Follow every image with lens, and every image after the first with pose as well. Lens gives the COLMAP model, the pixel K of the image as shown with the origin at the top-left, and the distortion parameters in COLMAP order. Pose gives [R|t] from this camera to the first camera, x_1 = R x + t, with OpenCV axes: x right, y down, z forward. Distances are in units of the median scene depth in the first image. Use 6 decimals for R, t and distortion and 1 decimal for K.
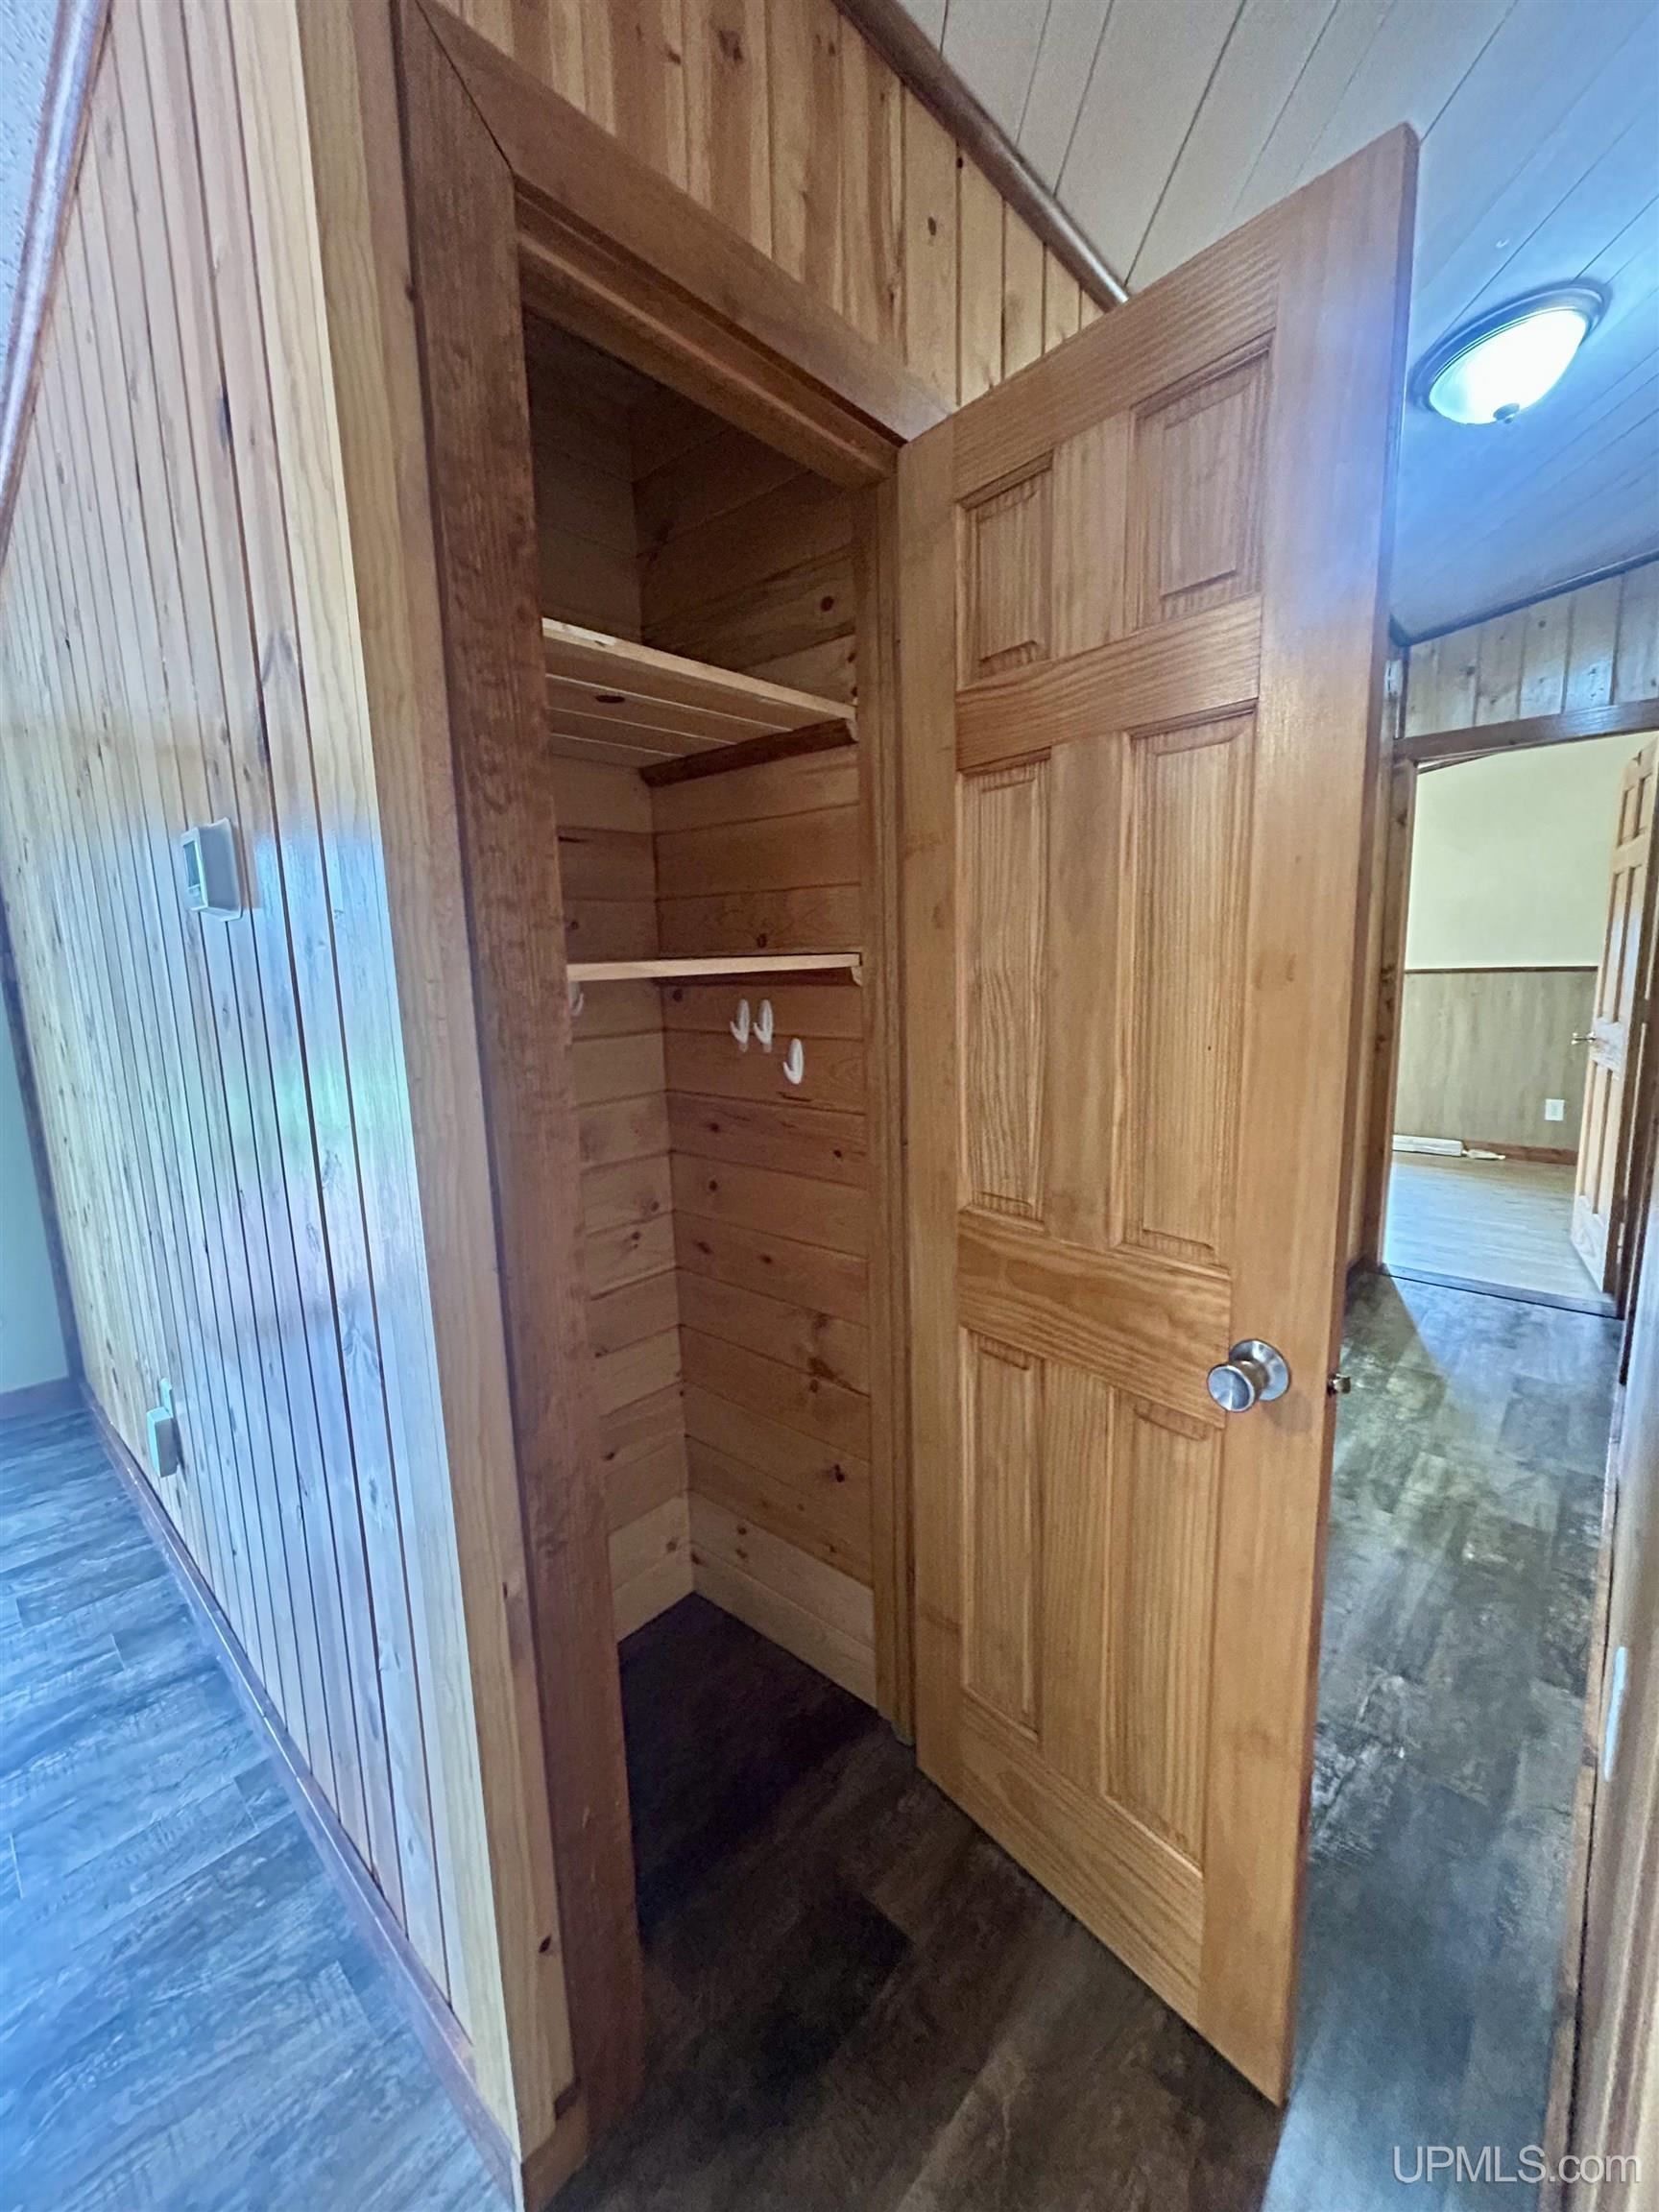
lens RADIAL K [[892.1, 0, 829.5], [0, 892.1, 1106.0], [0, 0, 1]] dist [-0.002568, -0.000418]
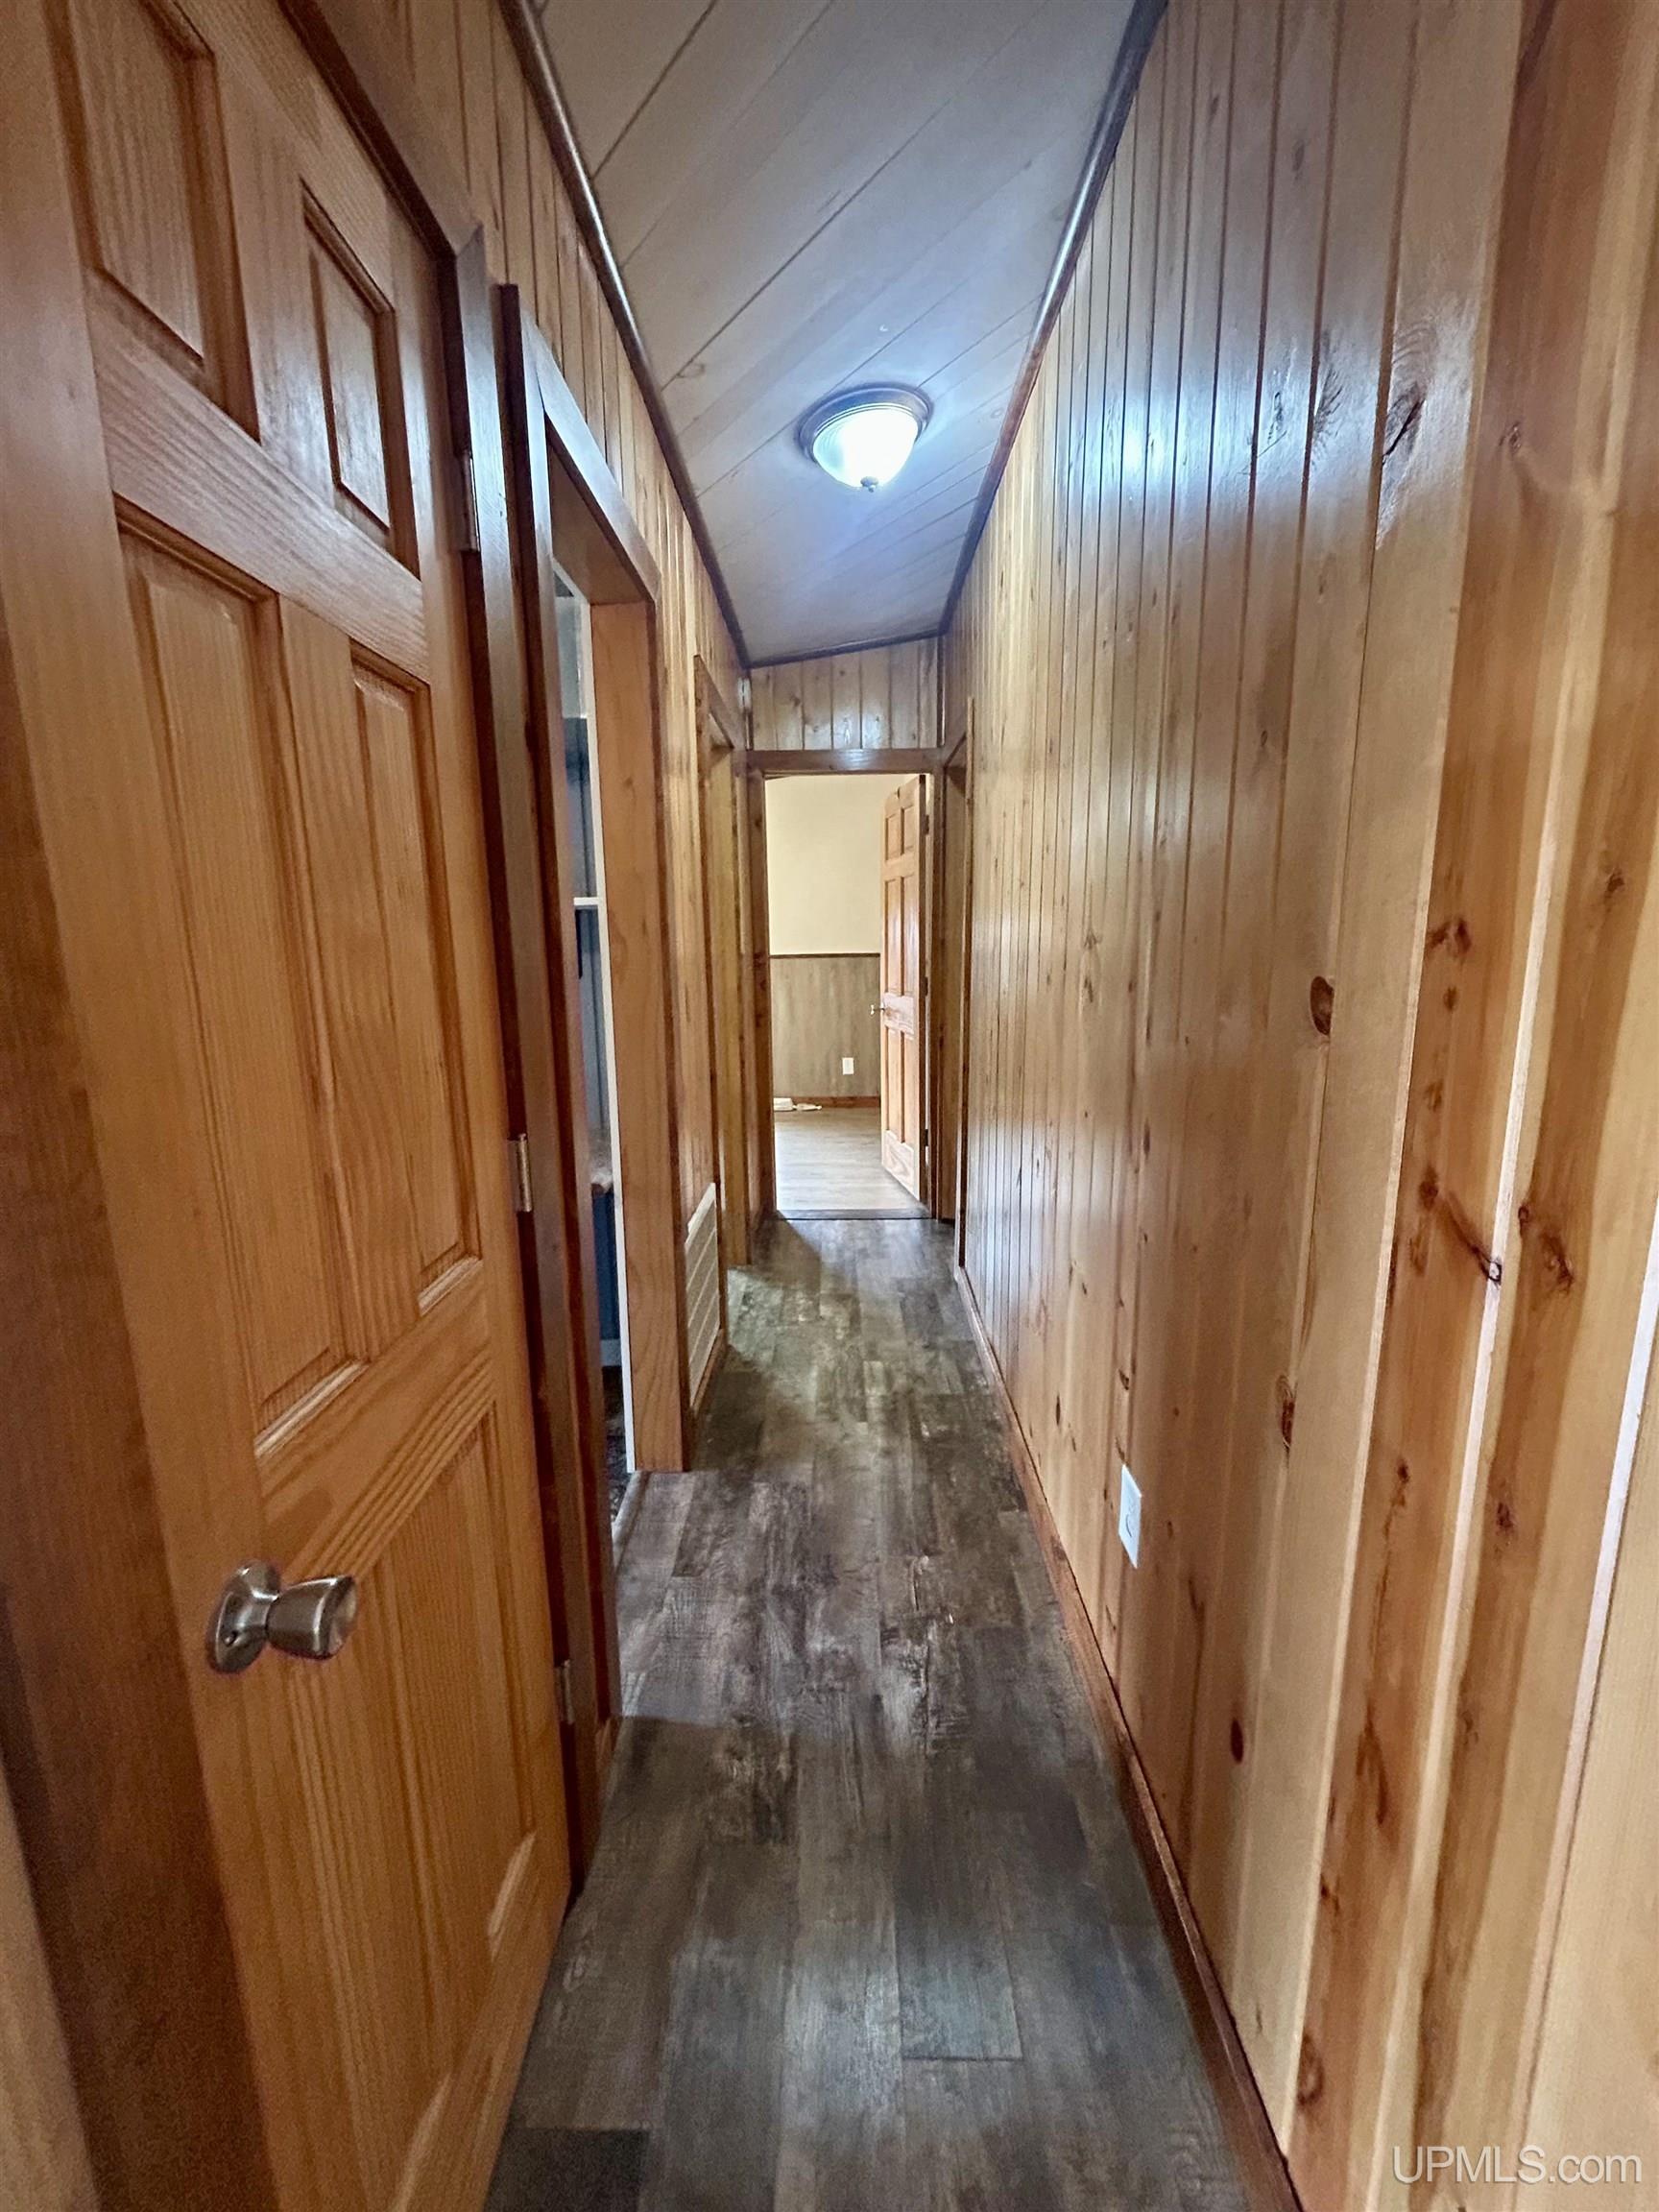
lens RADIAL K [[892.1, 0, 829.5], [0, 892.1, 1106.0], [0, 0, 1]] dist [-0.002568, -0.000418]
pose [[0.738727, -0.108421, 0.665227, -0.106576], [0.098268, 0.993756, 0.052841, -0.014871], [-0.666803, 0.026336, 0.744769, 0.118423]]
